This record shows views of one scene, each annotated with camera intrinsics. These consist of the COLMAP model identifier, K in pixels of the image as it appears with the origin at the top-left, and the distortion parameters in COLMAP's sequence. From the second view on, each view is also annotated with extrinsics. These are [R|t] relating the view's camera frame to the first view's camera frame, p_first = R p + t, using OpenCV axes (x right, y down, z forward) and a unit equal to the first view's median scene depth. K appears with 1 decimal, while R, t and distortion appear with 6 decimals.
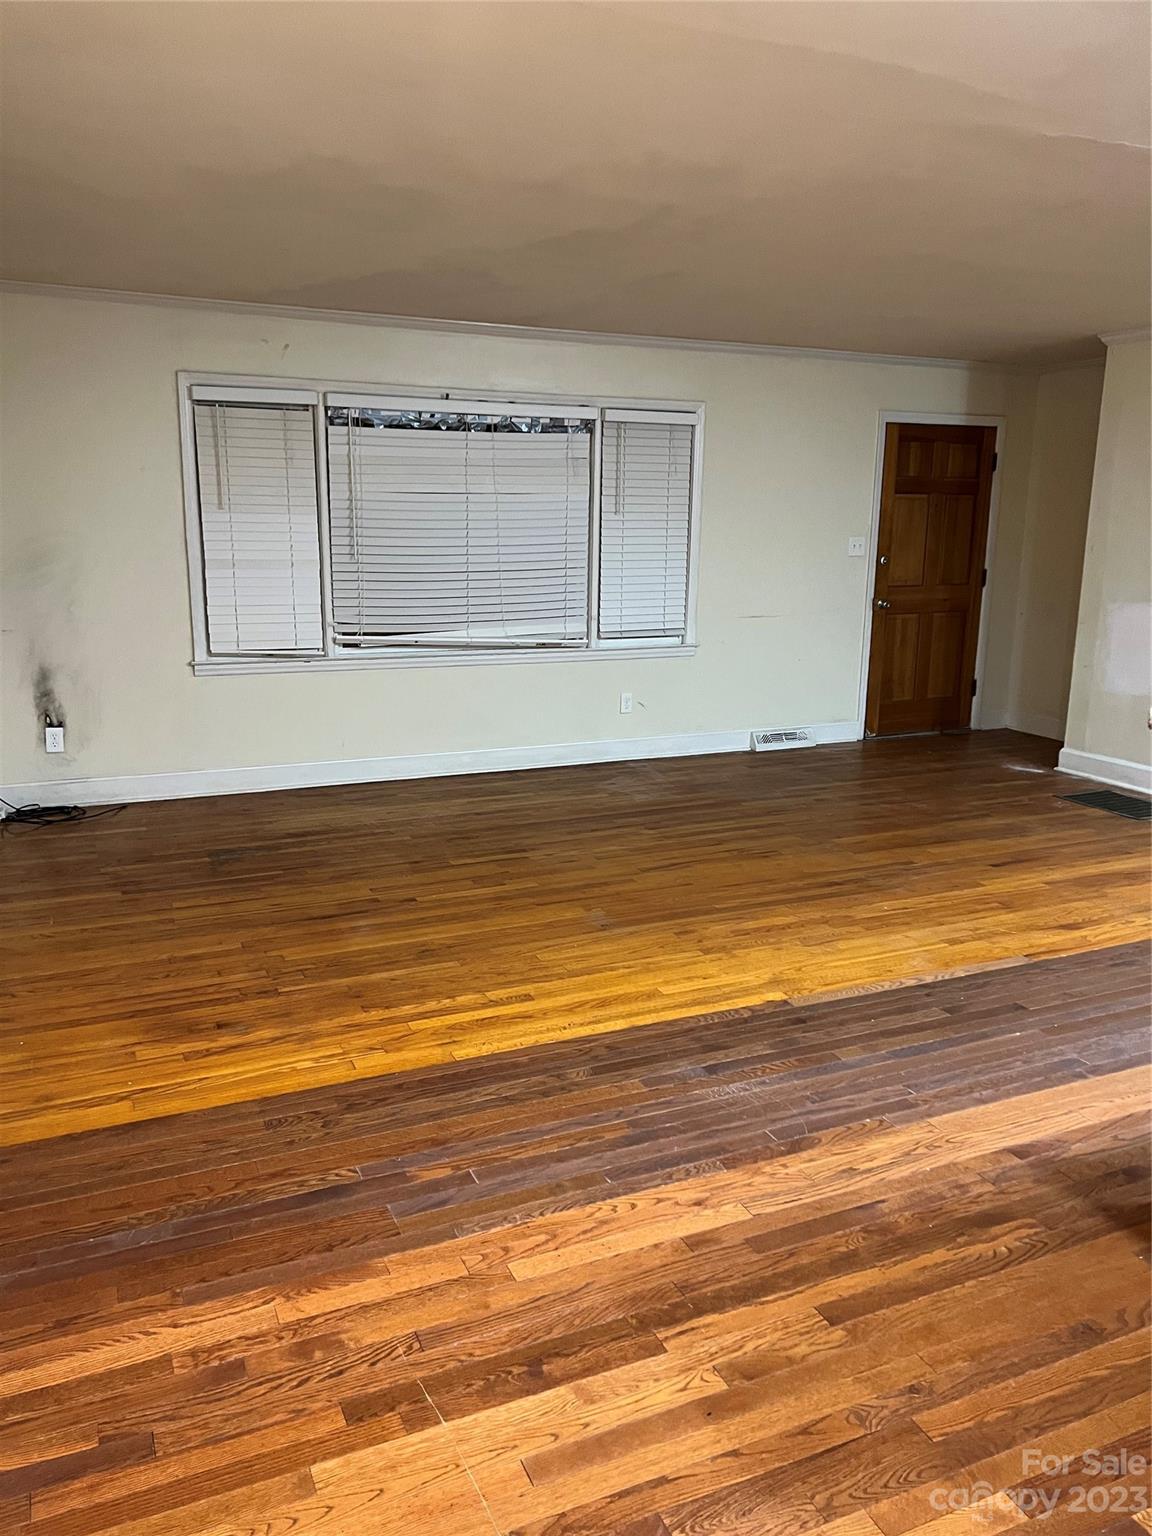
lens RADIAL K [[1144.7, 0, 576.0], [0, 1144.7, 768.0], [0, 0, 1]] dist [0.114259, -0.177618]
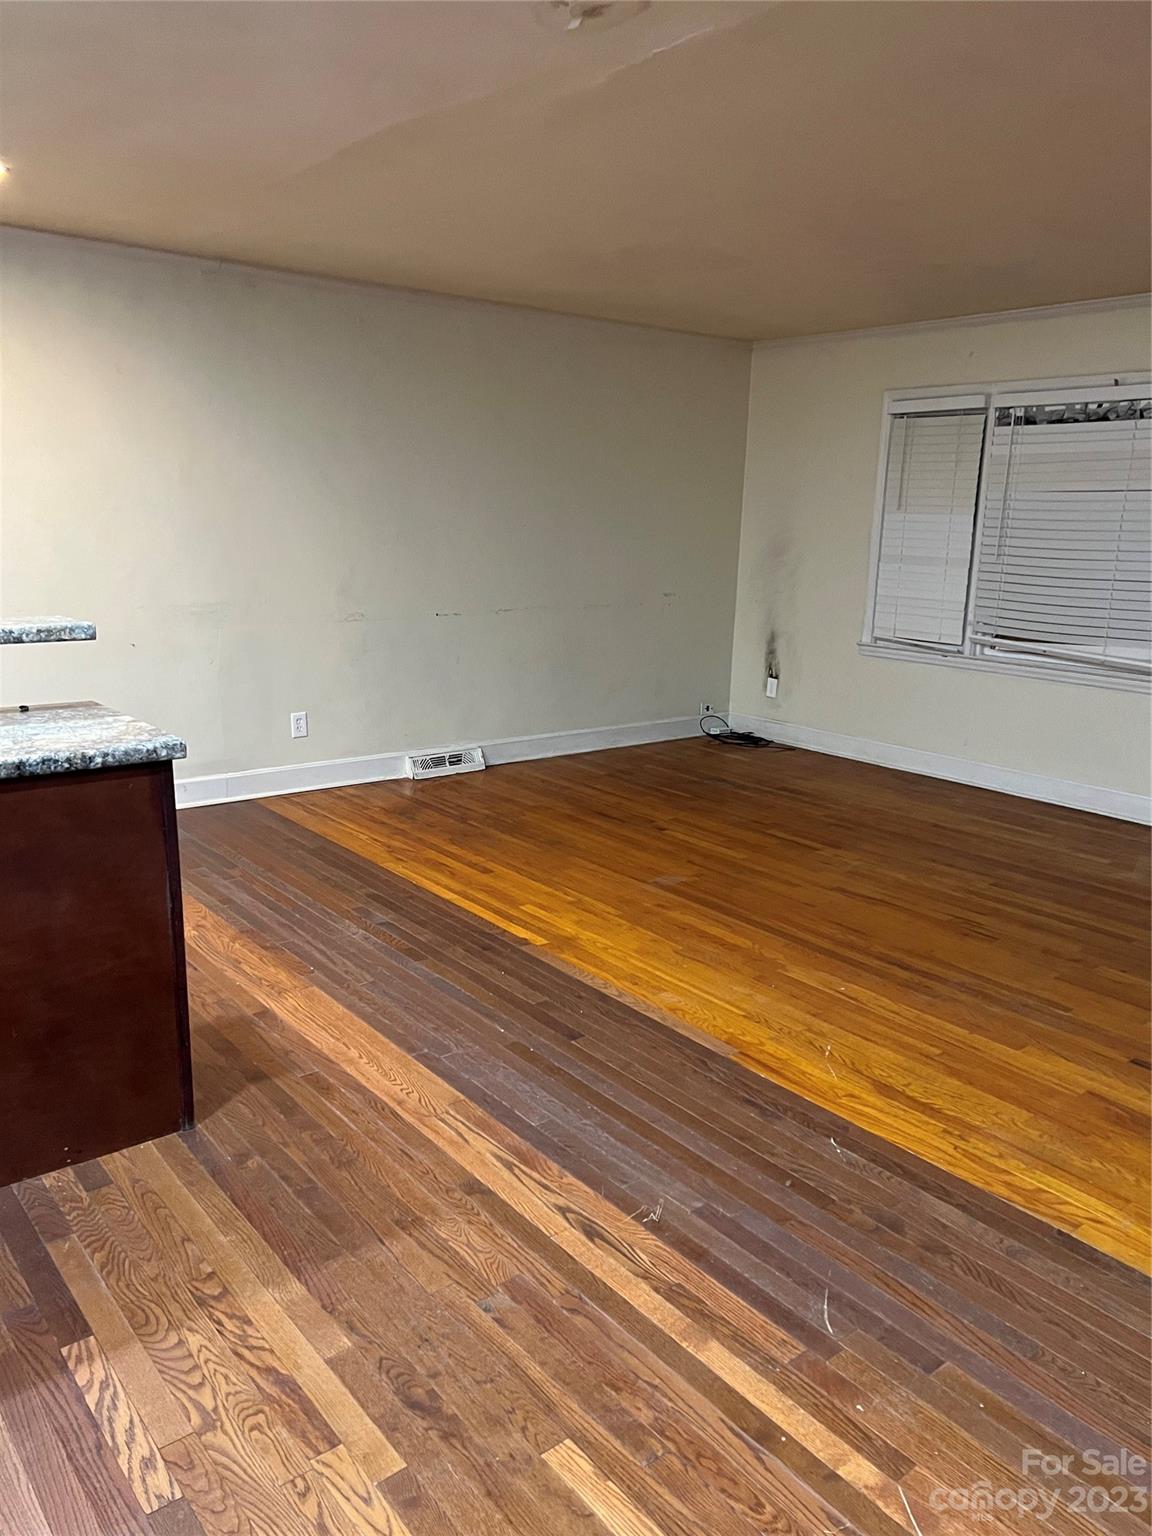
lens RADIAL K [[1144.7, 0, 576.0], [0, 1144.7, 768.0], [0, 0, 1]] dist [0.114259, -0.177618]
pose [[0.247505, 0.209983, -0.945858, 0.901582], [-0.228087, 0.961424, 0.153755, -0.104151], [0.941657, 0.177682, 0.285852, 0.530087]]
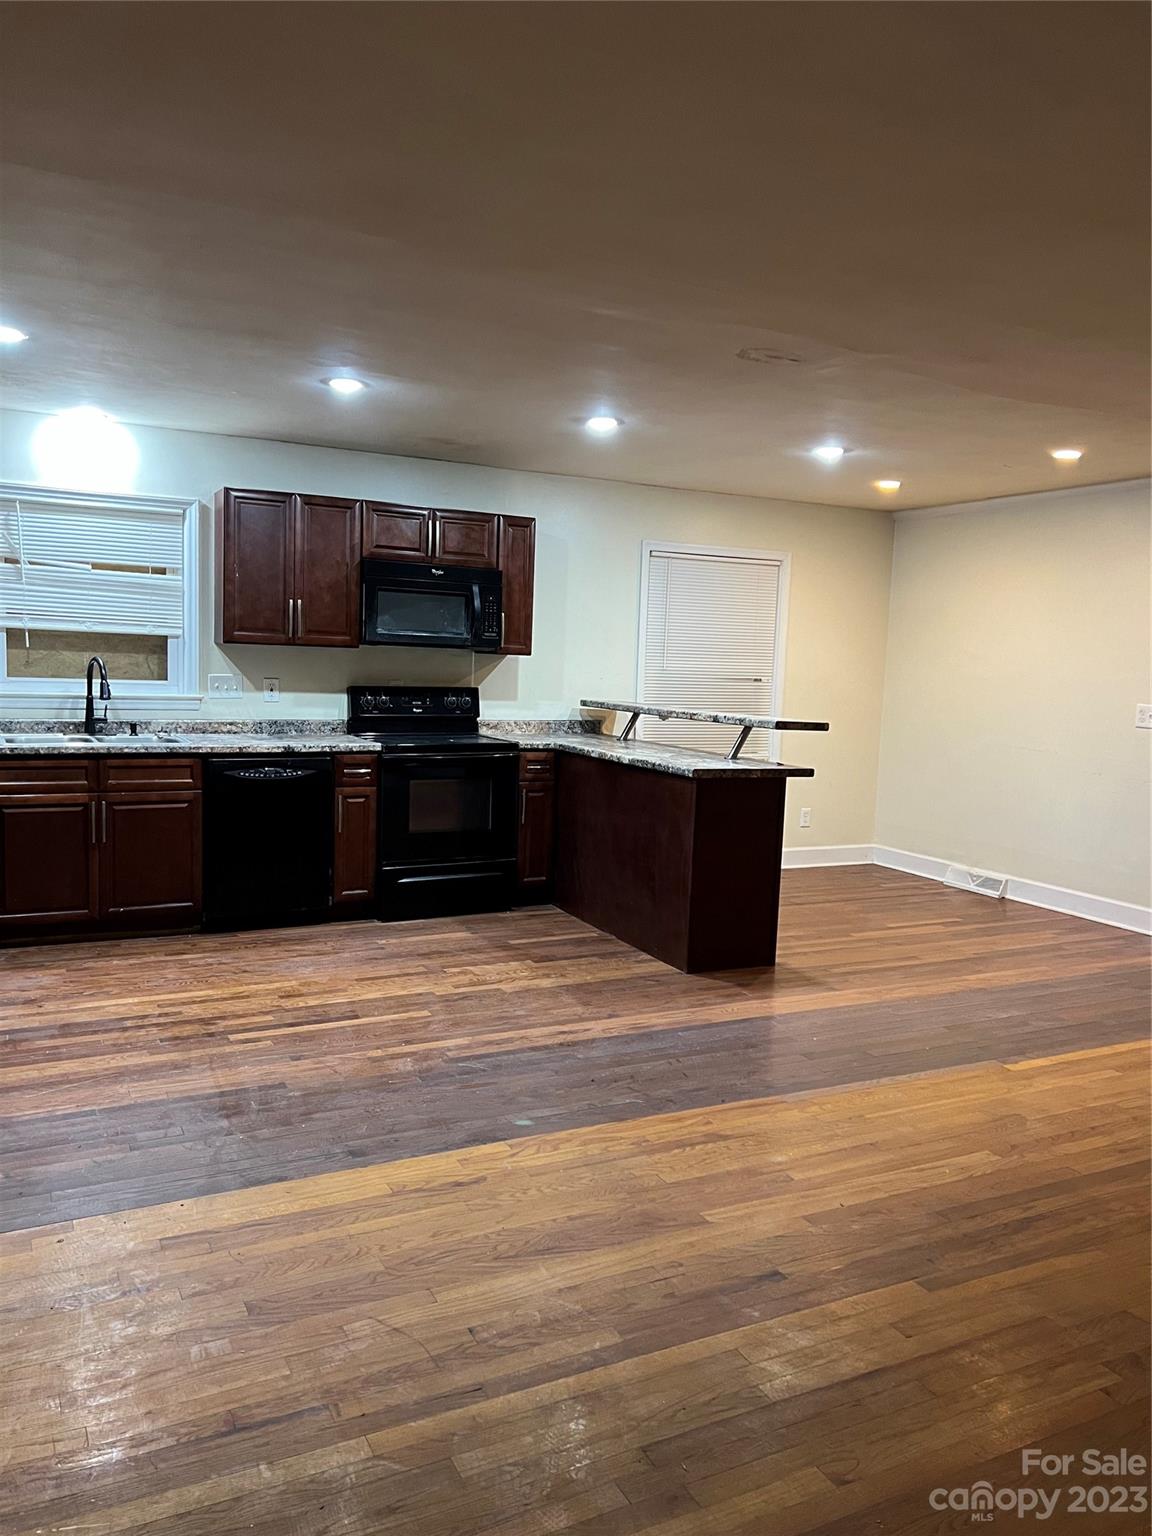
lens RADIAL K [[1144.7, 0, 576.0], [0, 1144.7, 768.0], [0, 0, 1]] dist [0.114259, -0.177618]
pose [[-0.997821, -0.039887, -0.052555, 0.518568], [-0.054166, 0.950047, 0.307370, -0.315838], [0.037670, 0.309547, -0.950138, 1.517175]]
